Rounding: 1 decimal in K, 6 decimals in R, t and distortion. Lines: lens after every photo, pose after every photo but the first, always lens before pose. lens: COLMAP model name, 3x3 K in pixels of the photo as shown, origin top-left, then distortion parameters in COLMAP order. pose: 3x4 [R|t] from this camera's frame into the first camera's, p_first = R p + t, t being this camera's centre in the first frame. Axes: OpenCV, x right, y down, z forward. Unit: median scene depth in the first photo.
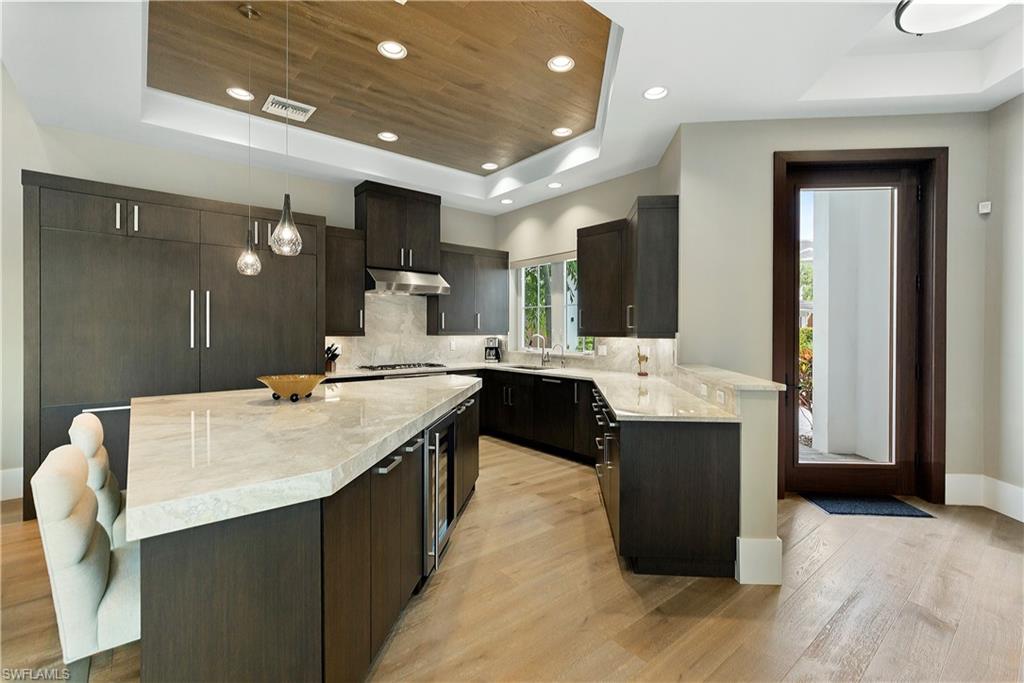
lens RADIAL K [[467.2, 0, 527.0], [0, 467.2, 337.3], [0, 0, 1]] dist [0.003532, 0.000669]
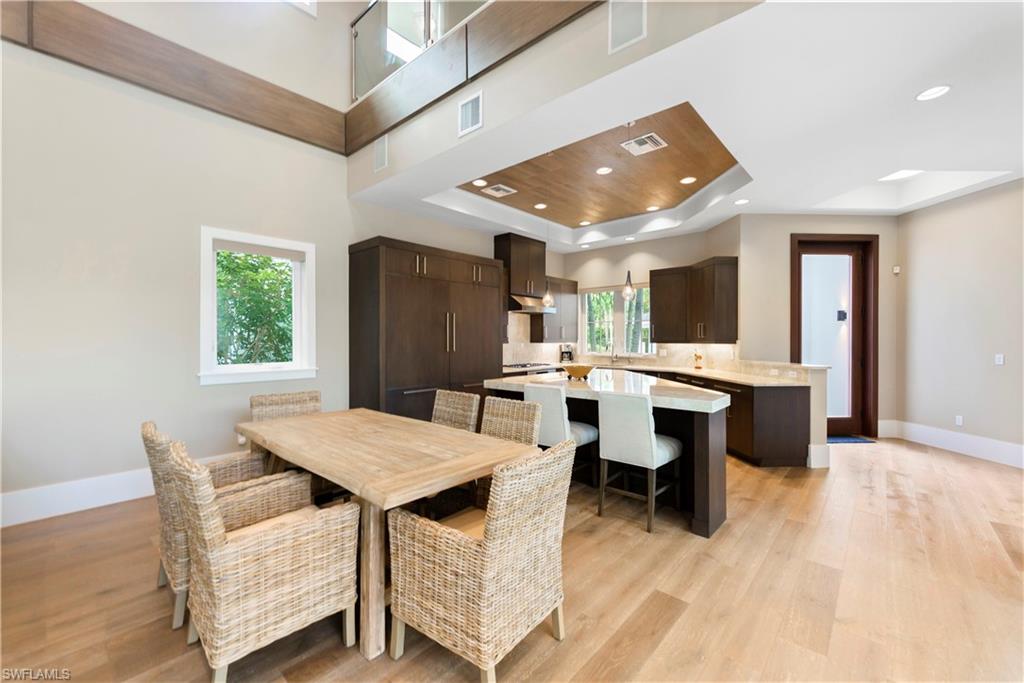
lens RADIAL K [[438.7, 0, 533.8], [0, 438.7, 345.0], [0, 0, 1]] dist [0.001370, -0.000139]
pose [[0.985890, -0.004272, 0.167342, -0.618408], [0.004452, 0.999990, -0.000702, 0.004017], [-0.167337, 0.001437, 0.985899, -0.384483]]
